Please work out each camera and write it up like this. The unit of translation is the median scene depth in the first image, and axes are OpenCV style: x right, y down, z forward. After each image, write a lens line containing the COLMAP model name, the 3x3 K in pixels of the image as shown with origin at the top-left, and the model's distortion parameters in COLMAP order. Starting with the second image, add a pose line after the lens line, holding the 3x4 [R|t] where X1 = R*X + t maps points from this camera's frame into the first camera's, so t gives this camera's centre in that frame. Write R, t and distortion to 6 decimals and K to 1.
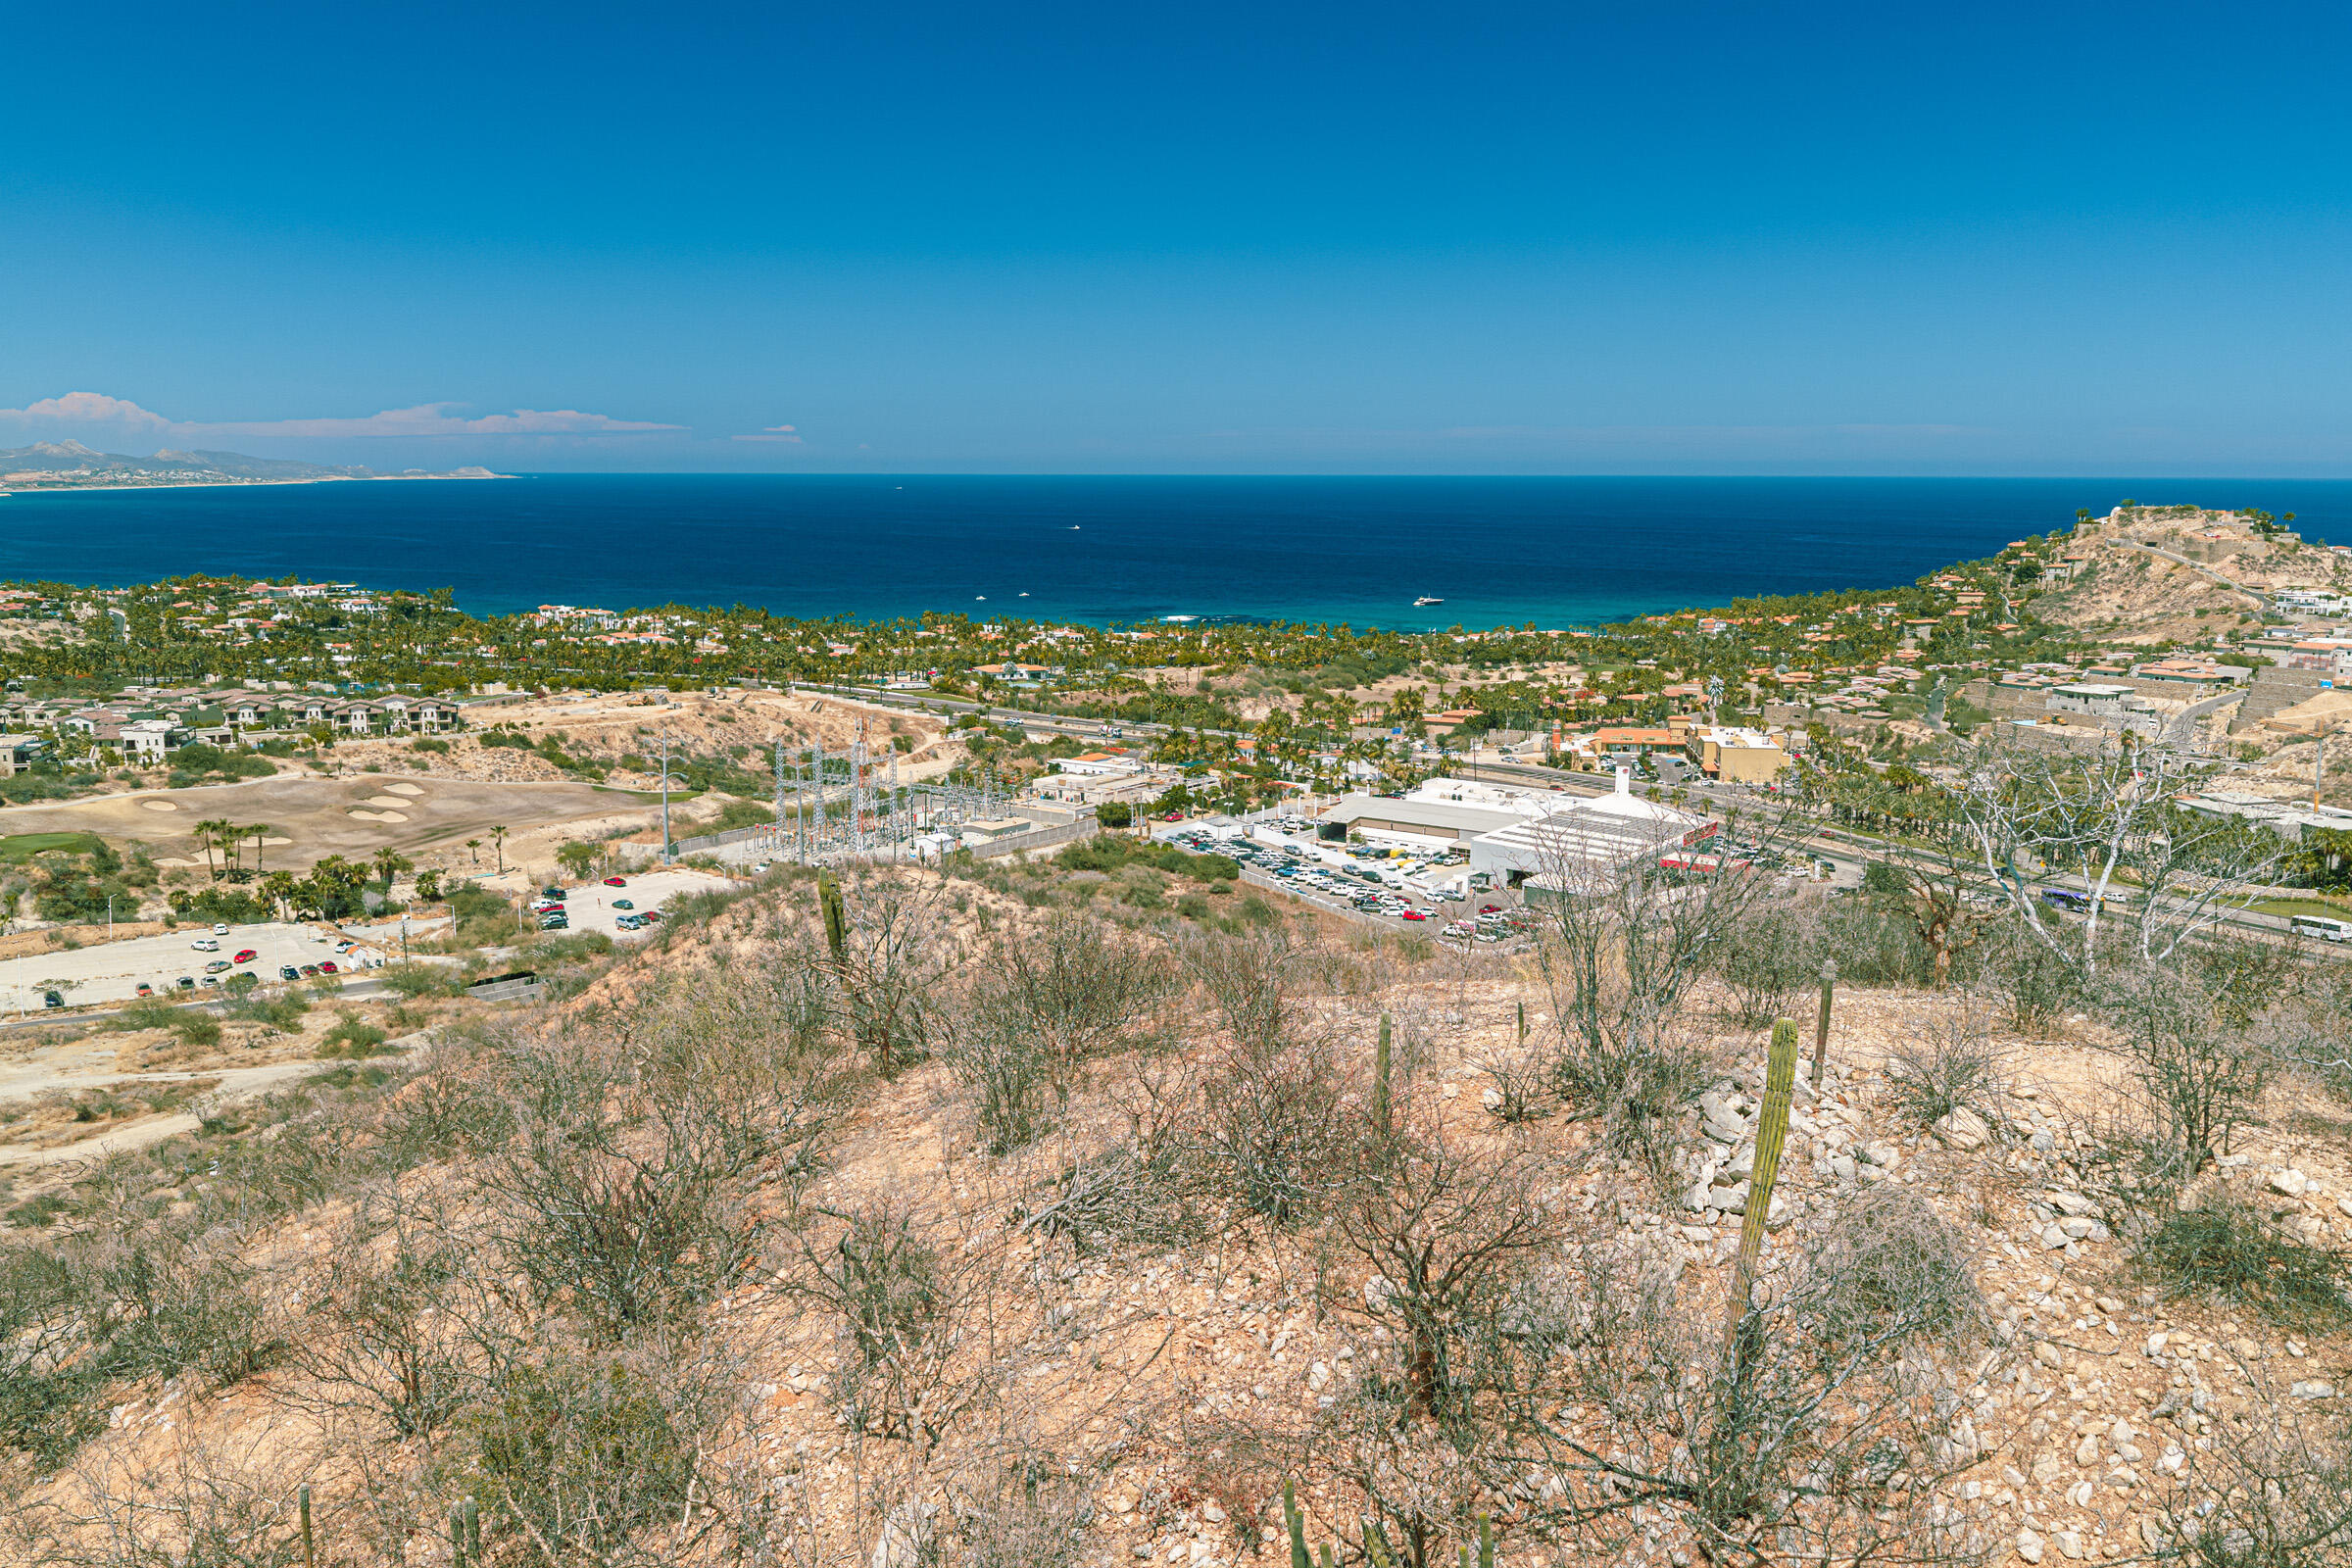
lens RADIAL K [[1952.1, 0, 1184.7], [0, 1952.1, 779.2], [0, 0, 1]] dist [0.012186, -0.019408]
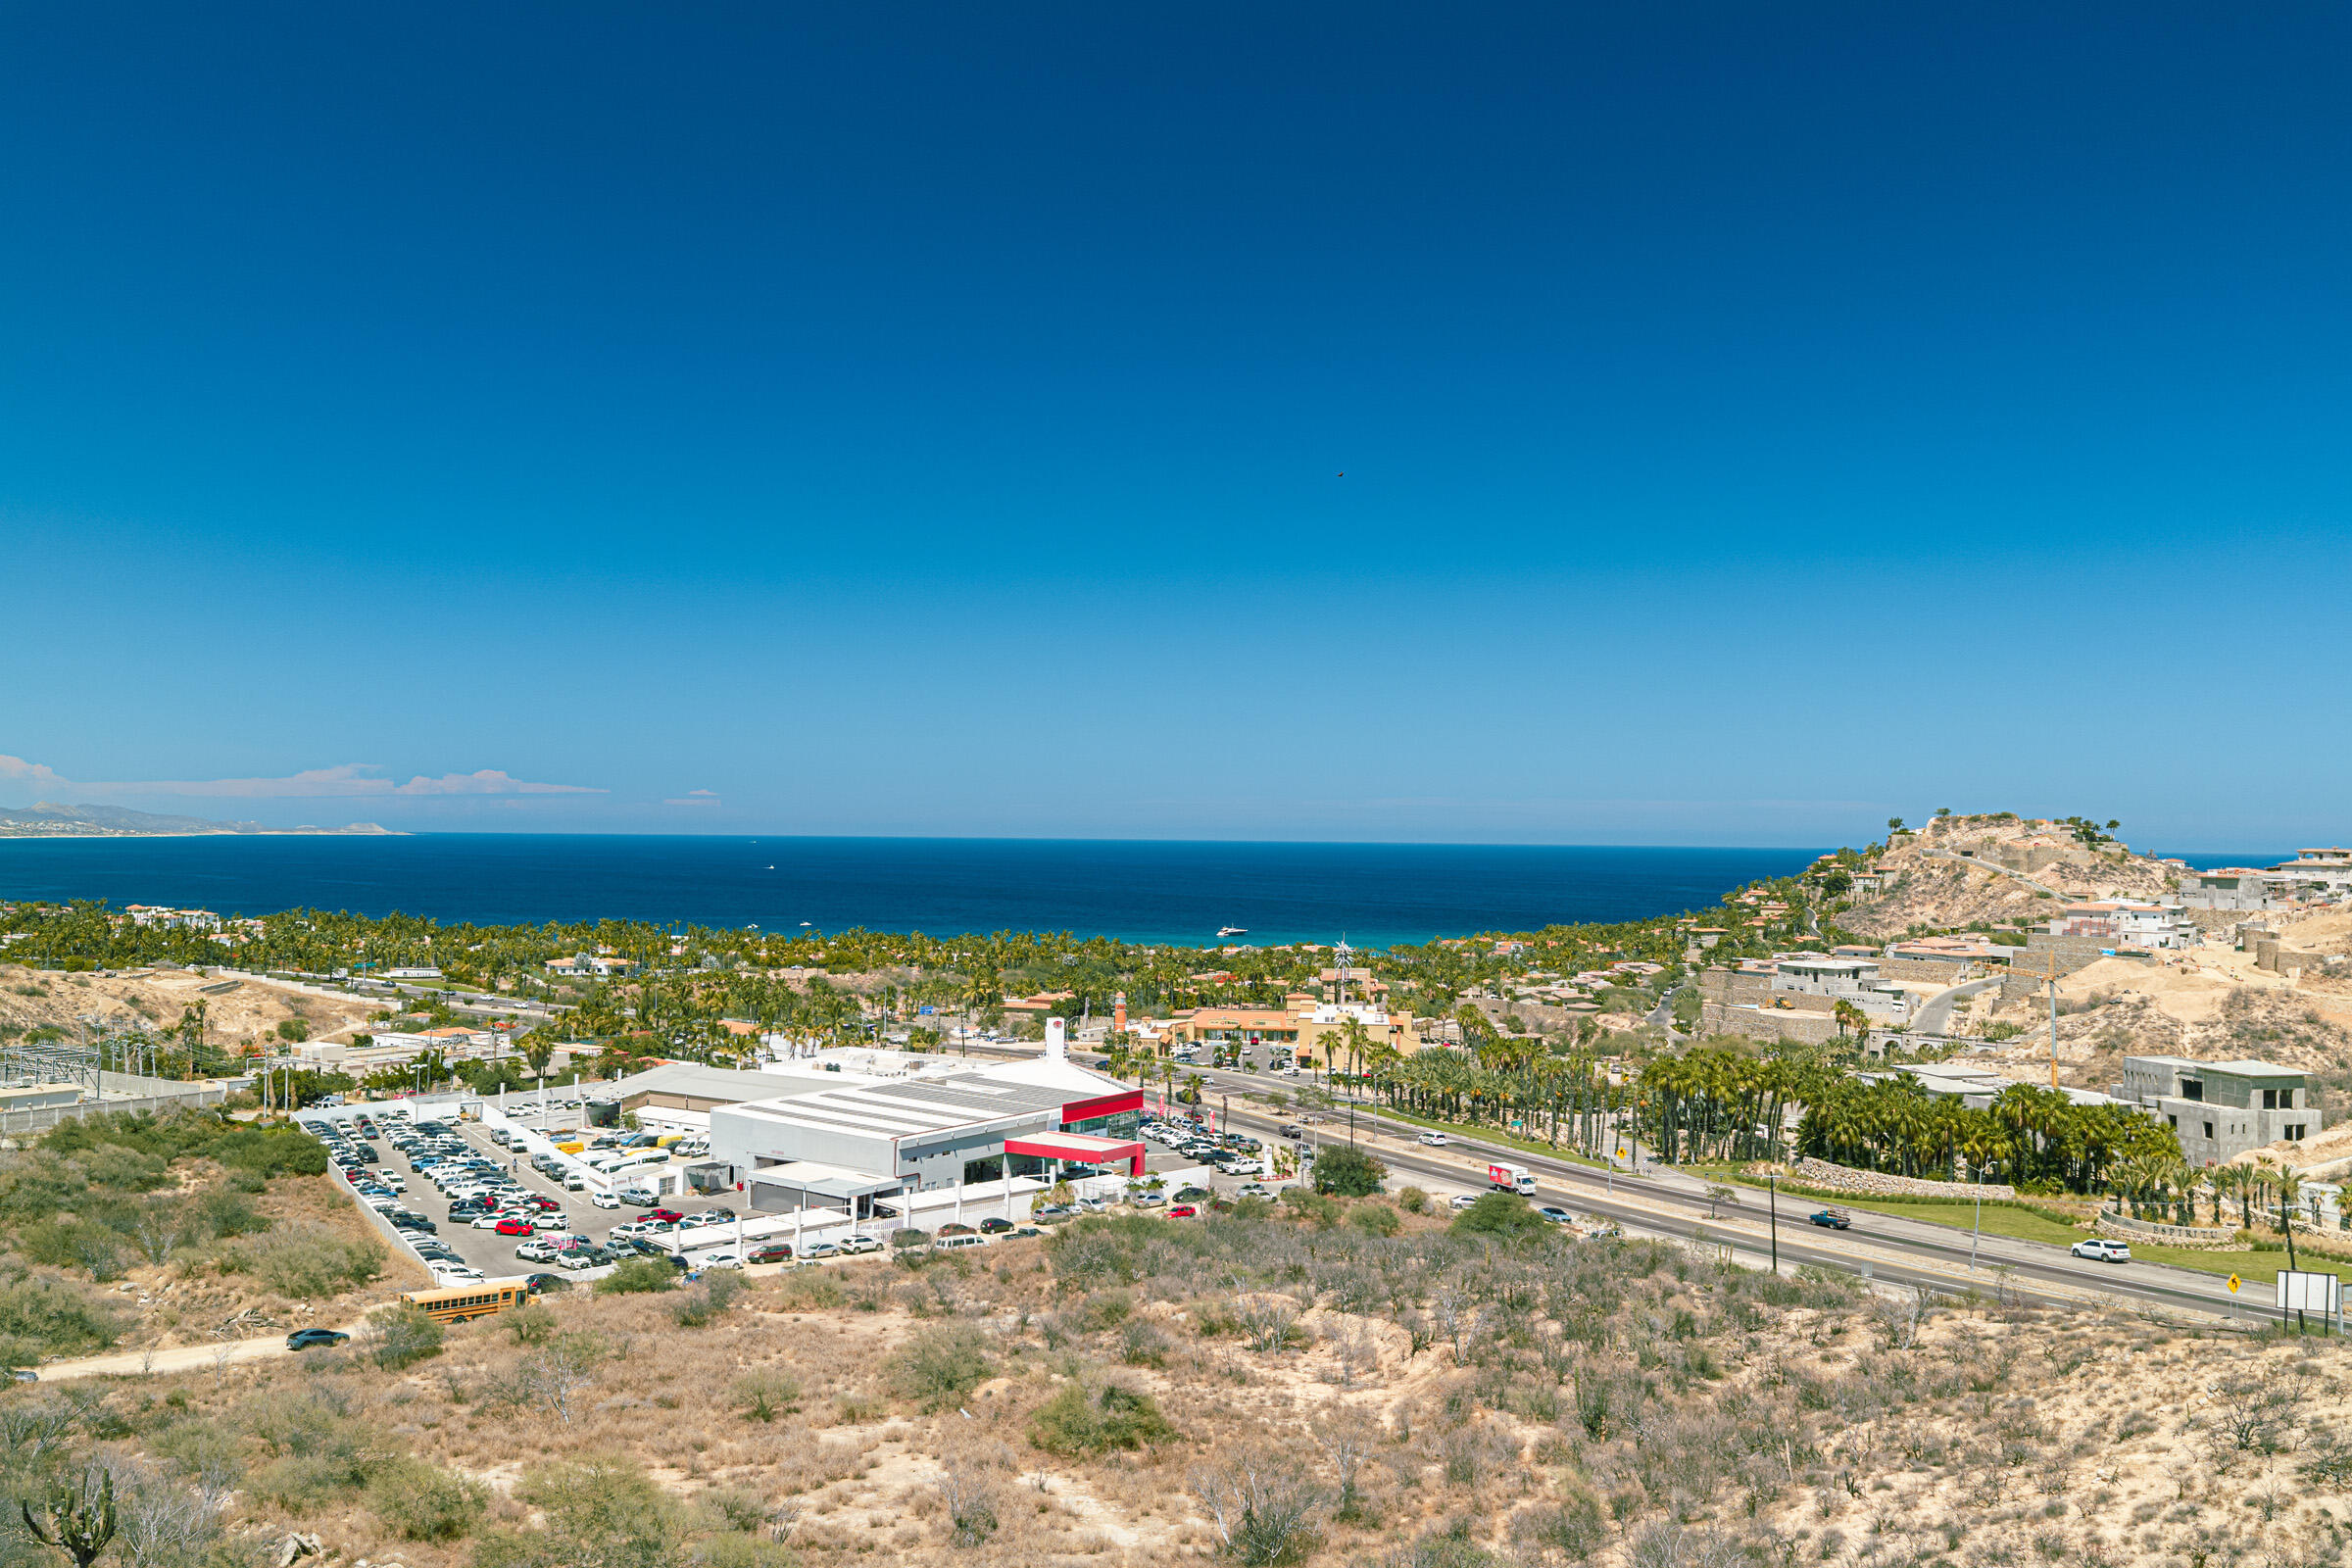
lens RADIAL K [[1952.1, 0, 1184.7], [0, 1952.1, 779.2], [0, 0, 1]] dist [0.012186, -0.019408]
pose [[0.998977, 0.010332, 0.044016, 0.096610], [-0.001995, 0.982664, -0.185386, 0.015168], [-0.045169, 0.185108, 0.981680, 0.127410]]
